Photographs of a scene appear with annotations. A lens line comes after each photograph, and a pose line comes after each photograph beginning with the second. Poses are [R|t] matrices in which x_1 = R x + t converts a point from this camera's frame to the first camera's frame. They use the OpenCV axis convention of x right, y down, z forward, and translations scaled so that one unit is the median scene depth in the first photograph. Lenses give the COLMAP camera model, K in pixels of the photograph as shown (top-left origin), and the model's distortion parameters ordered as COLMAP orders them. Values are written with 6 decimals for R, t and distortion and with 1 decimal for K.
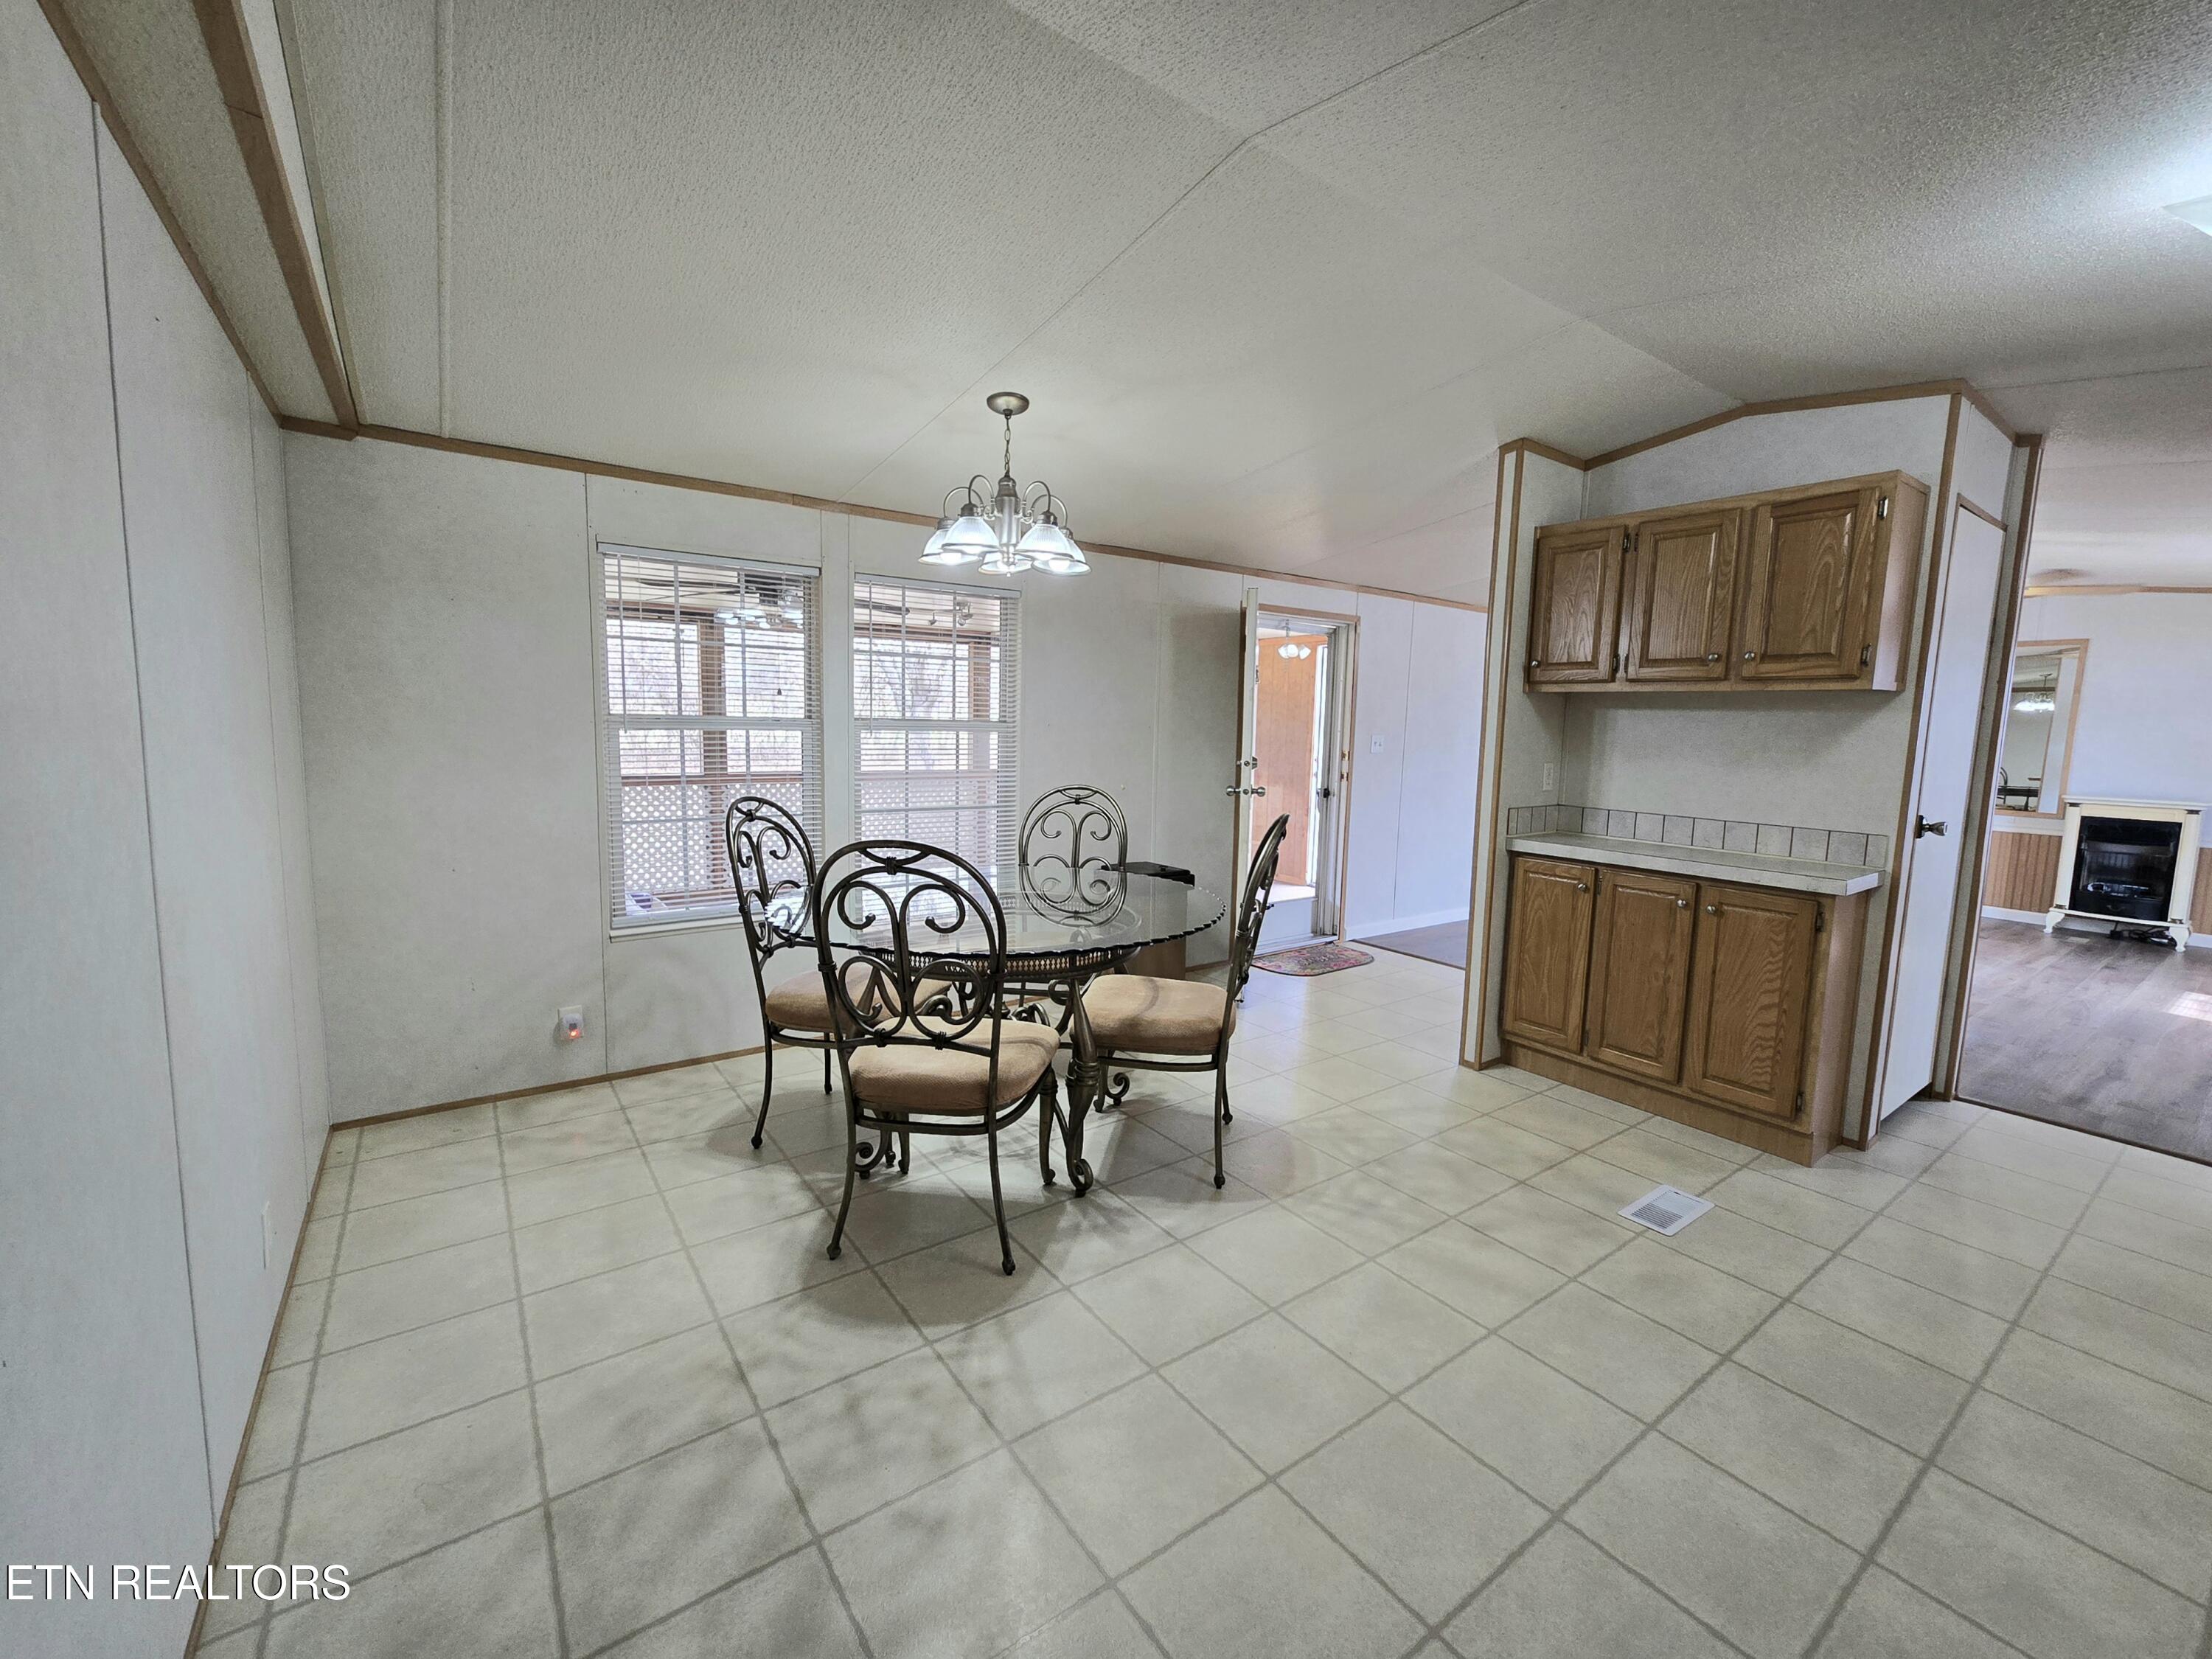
lens RADIAL K [[918.5, 0, 1127.6], [0, 918.5, 827.3], [0, 0, 1]] dist [-0.002915, -0.000379]
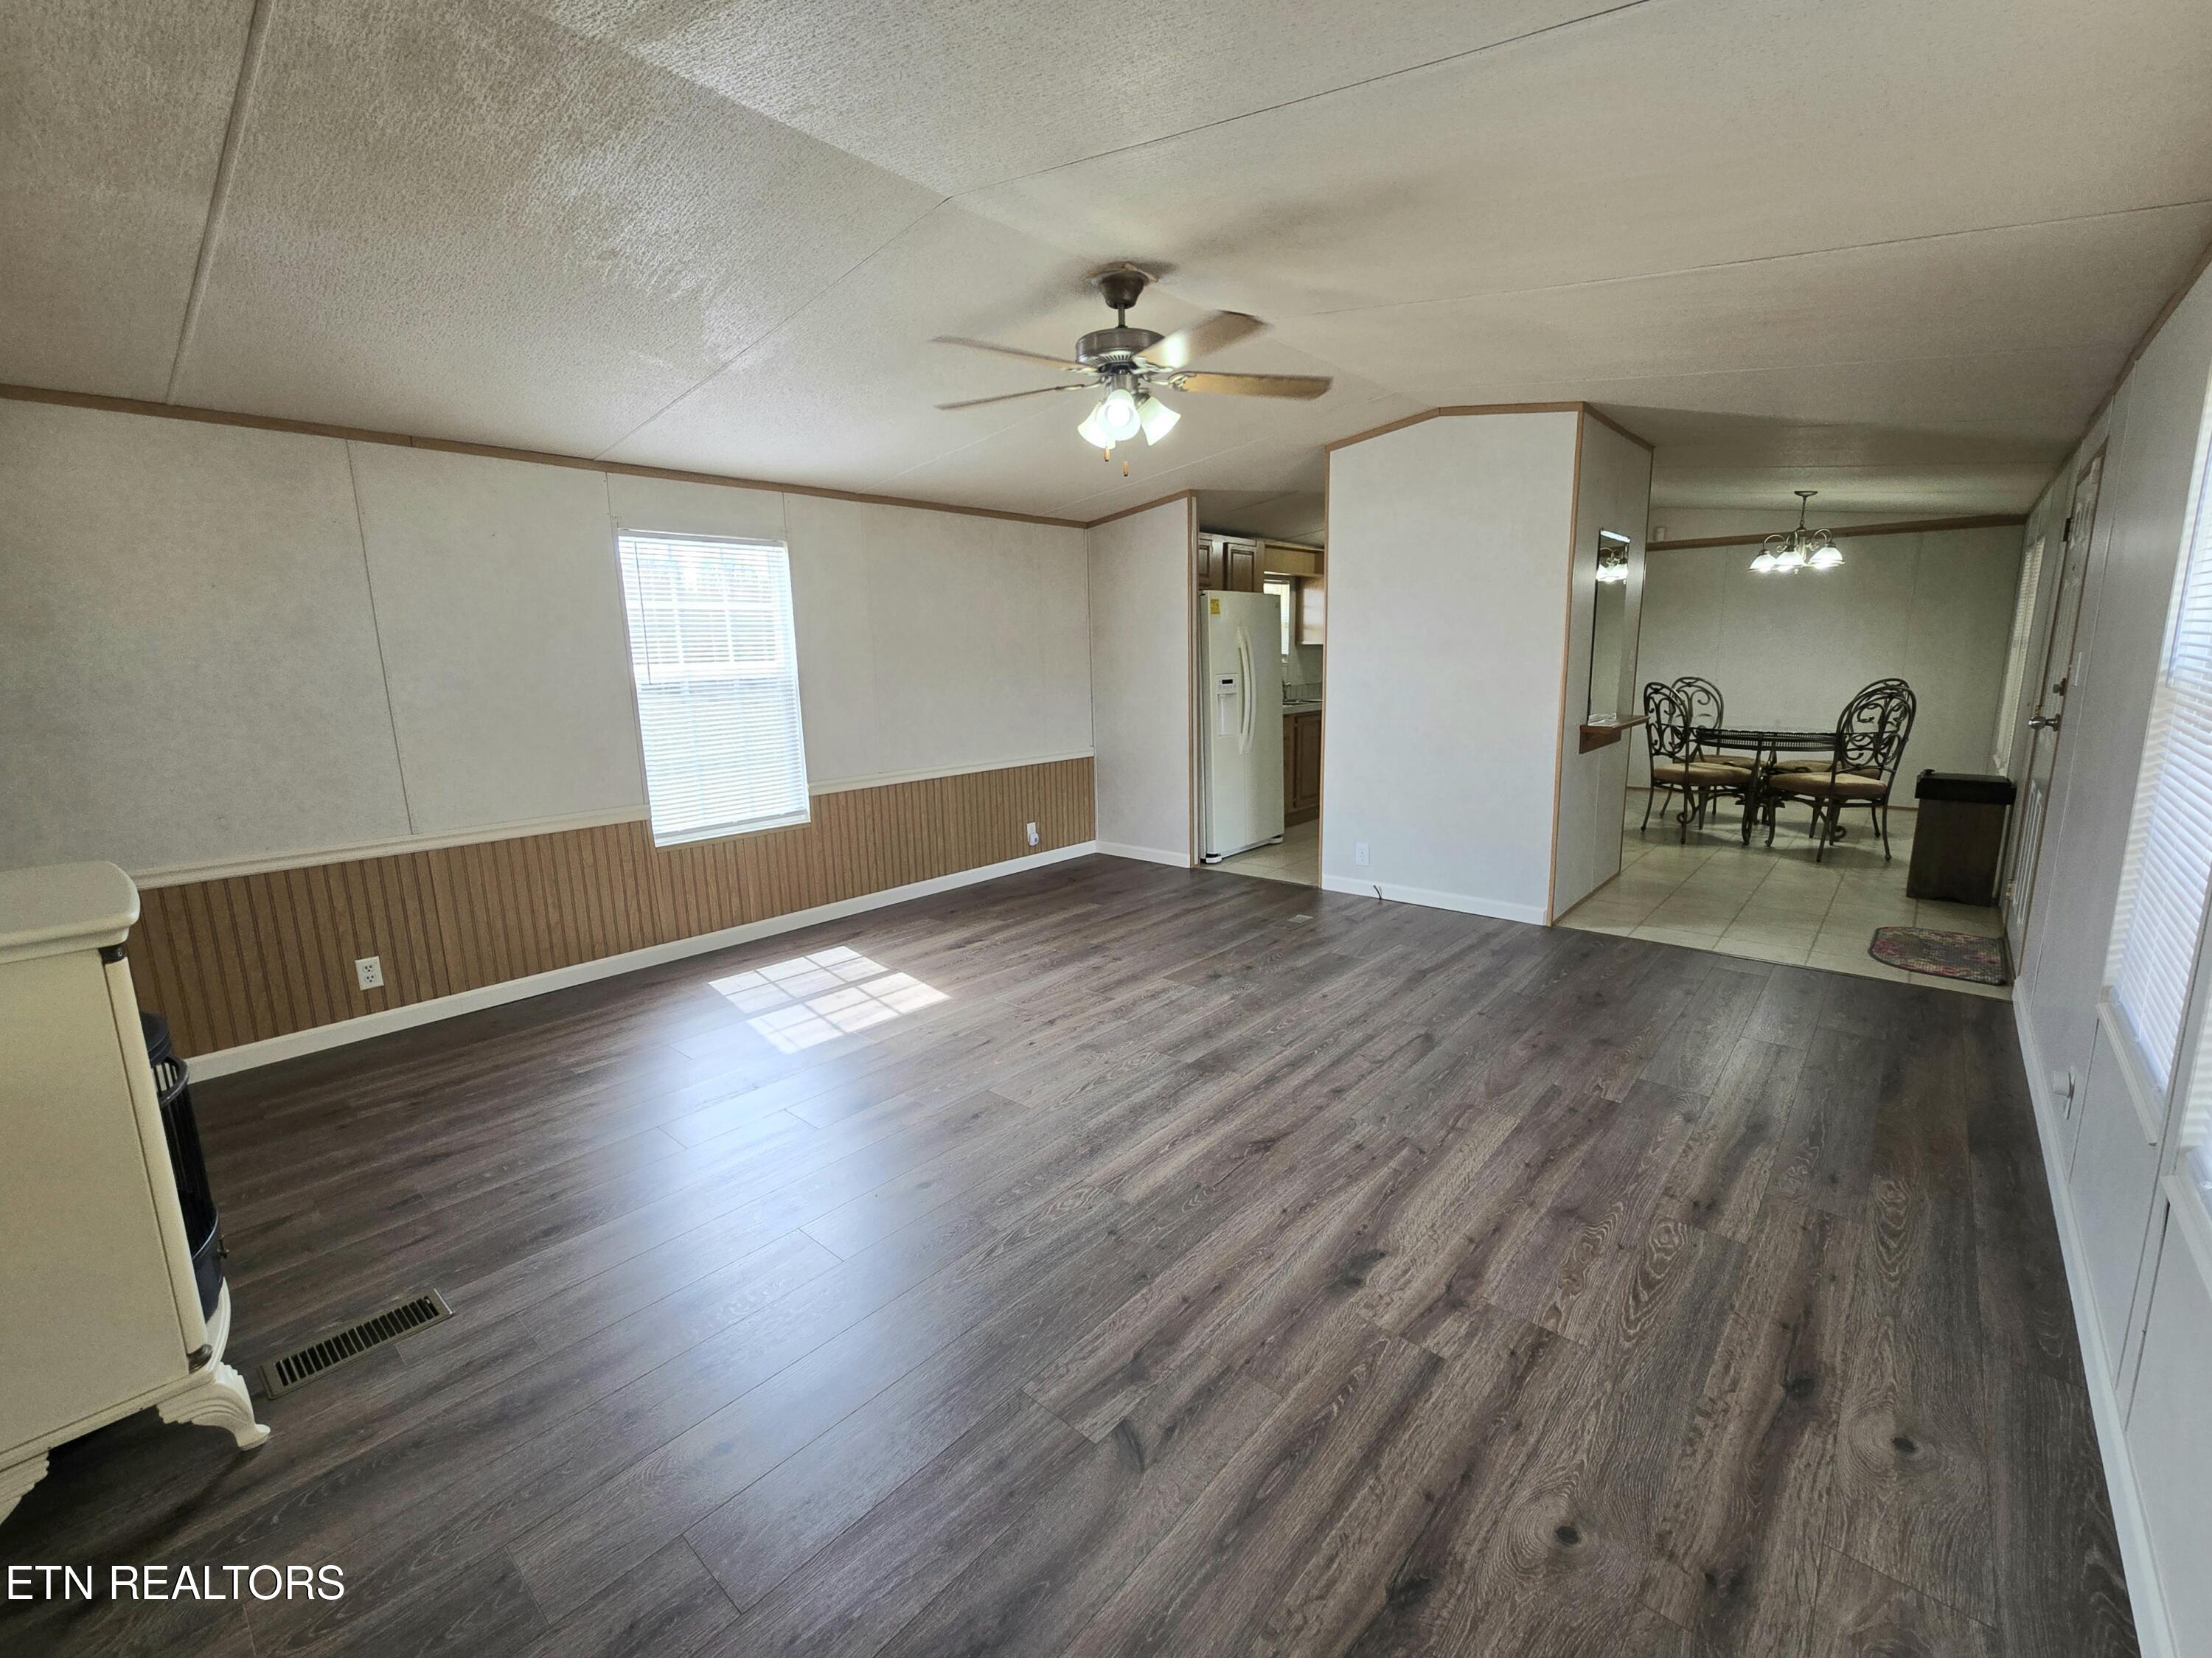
lens RADIAL K [[917.2, 0, 1145.1], [0, 917.2, 819.8], [0, 0, 1]] dist [0.007229, 0.000506]
pose [[-0.973100, 0.034651, -0.227761, 1.783247], [-0.033271, 0.957123, 0.287766, -0.278798], [0.227967, 0.287603, -0.930223, 2.697804]]
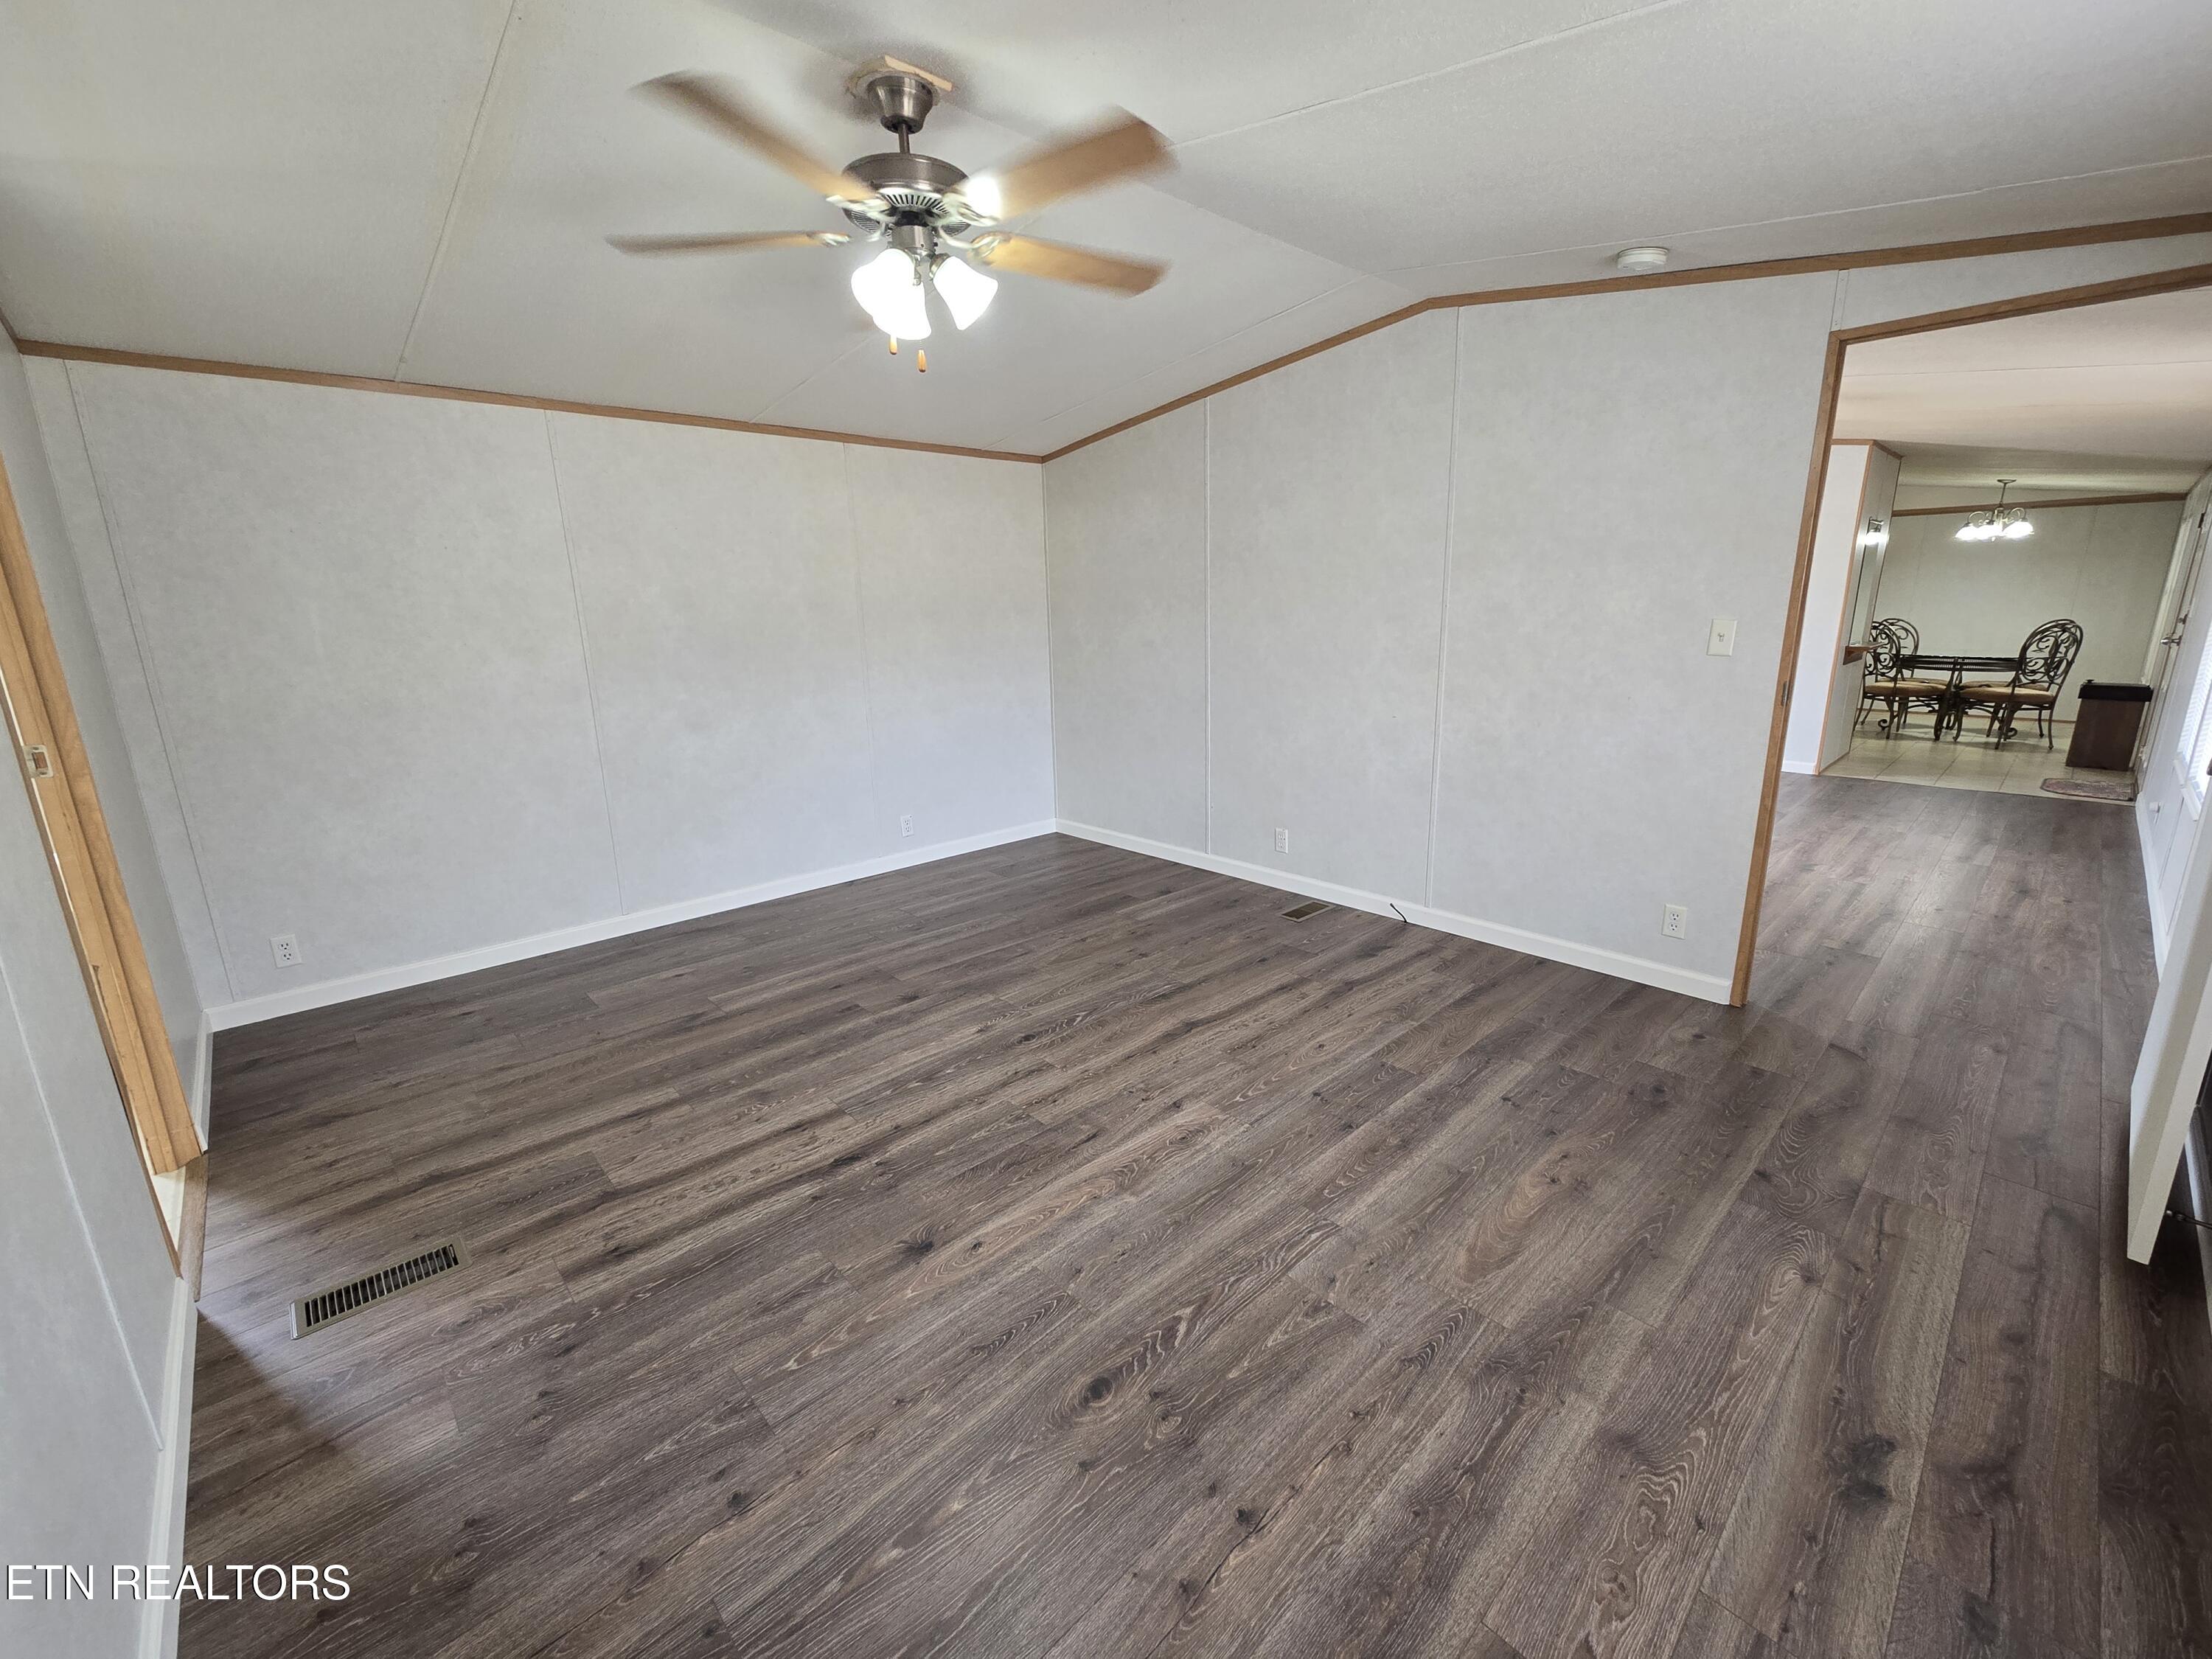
lens RADIAL K [[901.6, 0, 1112.6], [0, 901.6, 821.1], [0, 0, 1]] dist [-0.000746, 0.000229]
pose [[-0.992831, 0.020242, -0.117800, 2.883637], [-0.022120, 0.937416, 0.347509, -0.354591], [0.117462, 0.347623, -0.930248, 3.492270]]
